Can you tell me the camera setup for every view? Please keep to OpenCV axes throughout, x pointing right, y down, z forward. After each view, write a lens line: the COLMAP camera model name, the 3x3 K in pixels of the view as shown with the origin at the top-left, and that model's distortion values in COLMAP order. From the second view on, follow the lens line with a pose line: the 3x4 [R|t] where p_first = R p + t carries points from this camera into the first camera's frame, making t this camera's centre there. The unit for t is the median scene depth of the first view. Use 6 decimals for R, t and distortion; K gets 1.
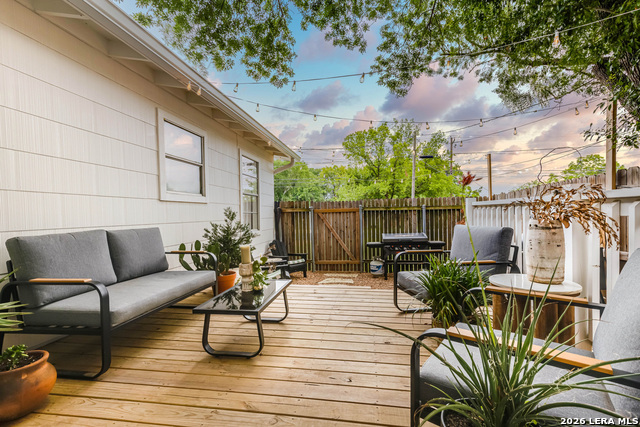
lens RADIAL K [[301.6, 0, 320.0], [0, 301.6, 213.5], [0, 0, 1]] dist [0.018082, 0.000055]
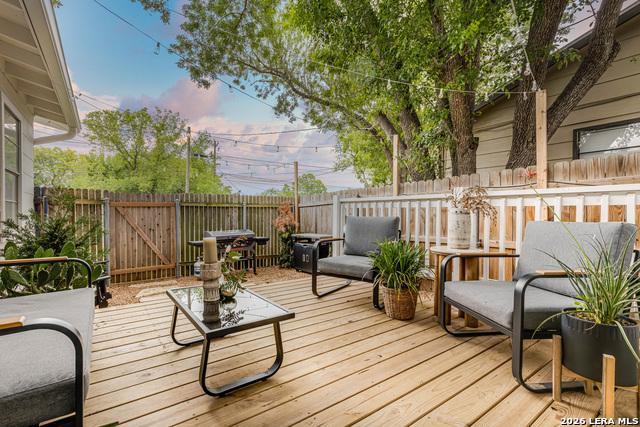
lens RADIAL K [[302.1, 0, 320.0], [0, 302.1, 213.5], [0, 0, 1]] dist [0.000565, 0.000126]
pose [[0.690726, 0.017372, 0.722908, -0.206898], [-0.012778, 0.999849, -0.011818, 0.018193], [-0.723003, -0.001074, 0.690844, 0.108694]]
